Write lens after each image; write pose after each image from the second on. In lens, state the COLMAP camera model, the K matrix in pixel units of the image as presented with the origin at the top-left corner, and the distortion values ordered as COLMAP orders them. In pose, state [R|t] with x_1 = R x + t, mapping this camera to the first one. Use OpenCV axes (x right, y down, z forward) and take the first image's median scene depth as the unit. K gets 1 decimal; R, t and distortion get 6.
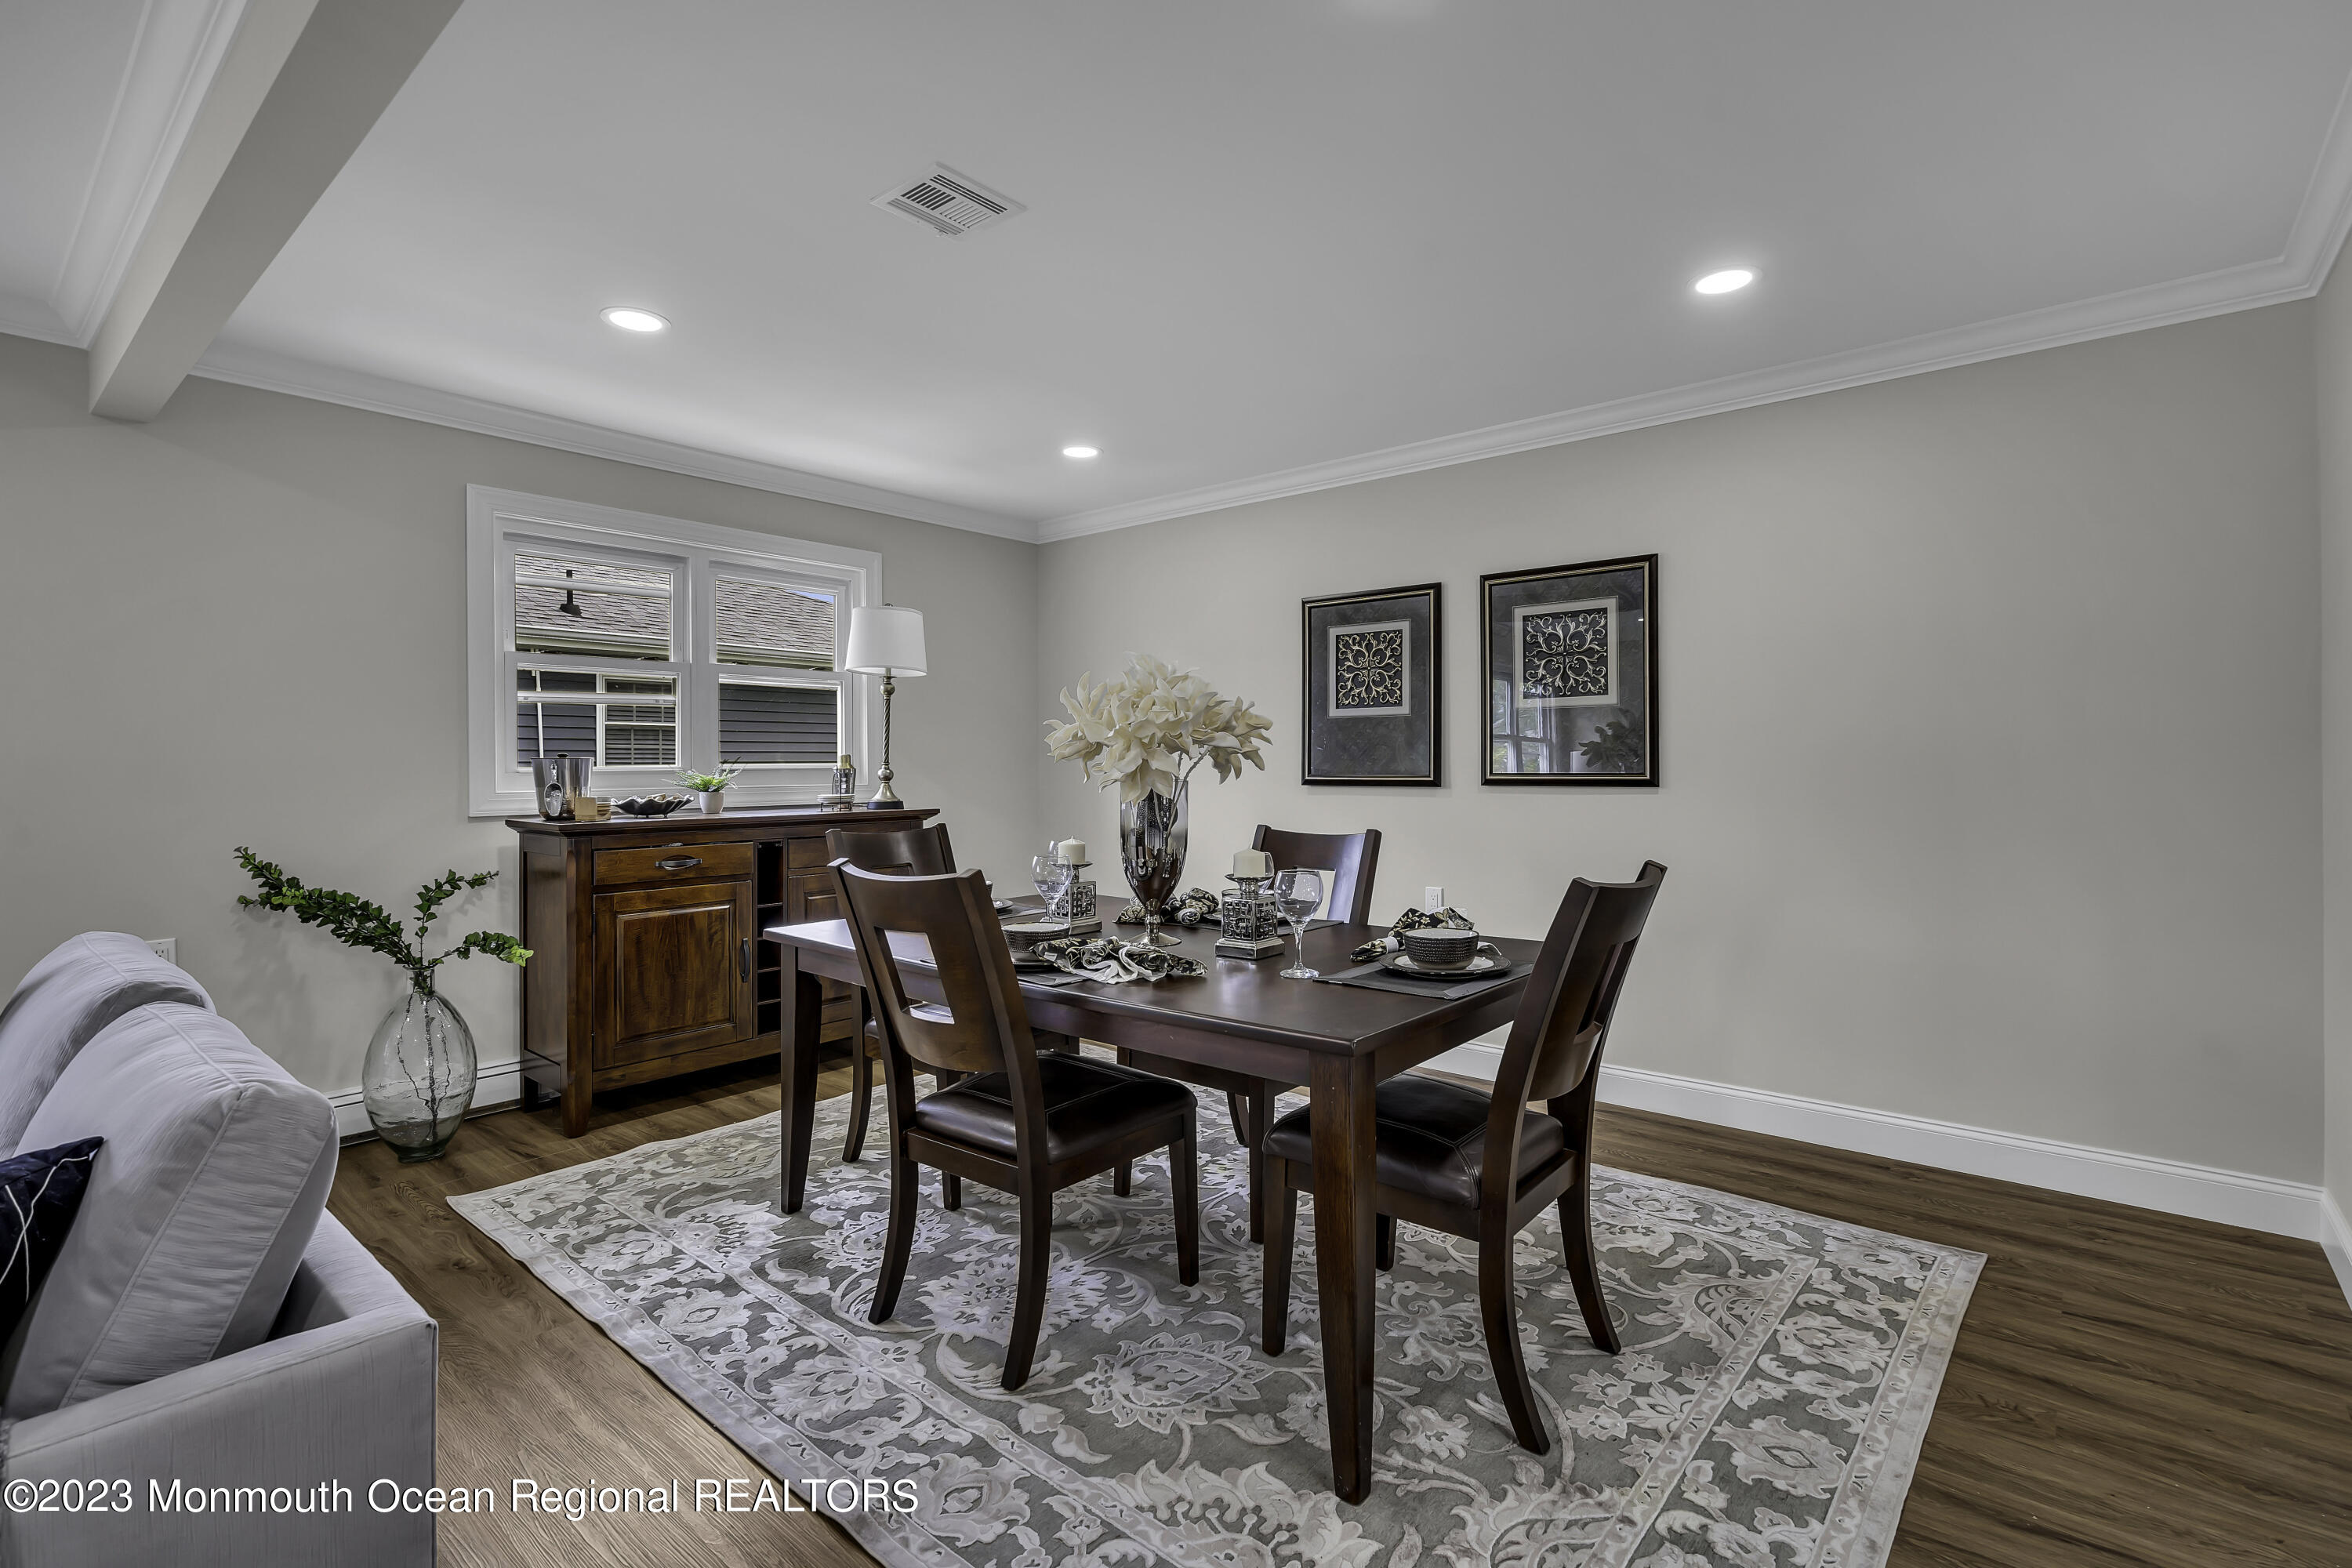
lens RADIAL K [[1066.9, 0, 1189.9], [0, 1066.9, 780.4], [0, 0, 1]] dist [-0.004527, 0.000574]
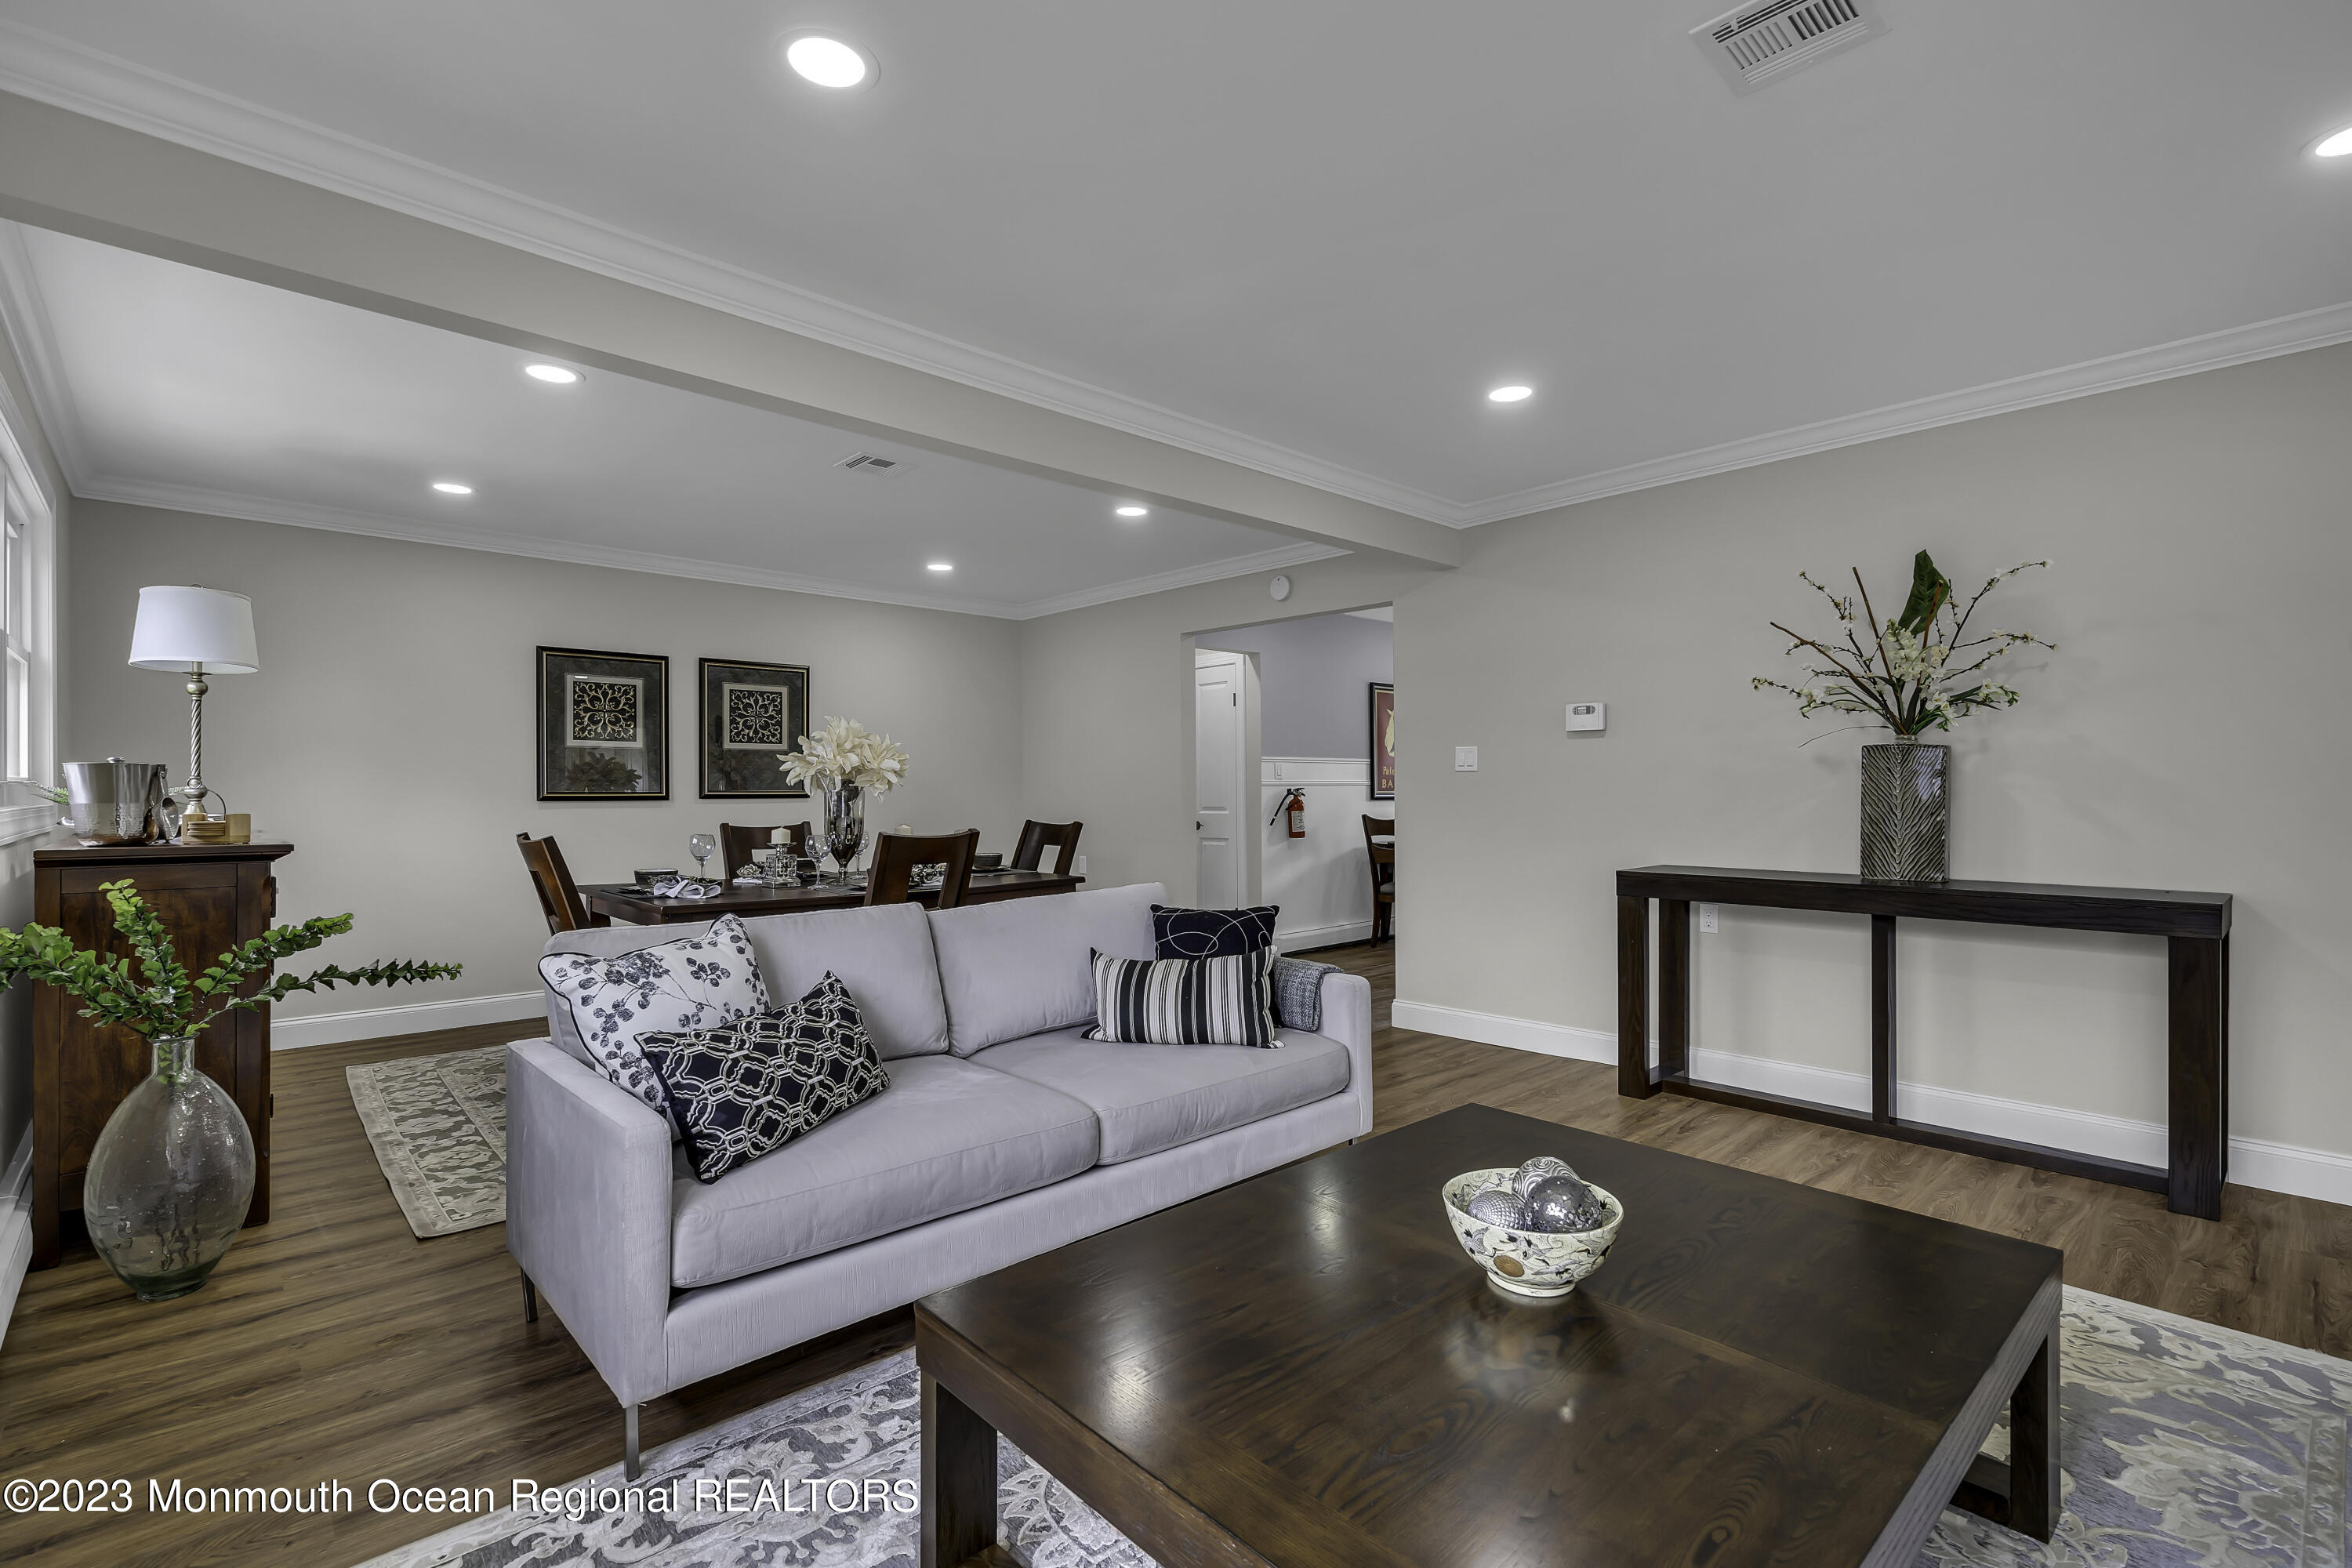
lens RADIAL K [[1066.9, 0, 1176.7], [0, 1066.9, 787.6], [0, 0, 1]] dist [-0.004527, 0.000574]
pose [[0.119413, 0.005286, 0.992831, -1.161926], [0.018868, 0.999793, -0.007592, 0.013925], [-0.992665, 0.019639, 0.119288, 0.167612]]
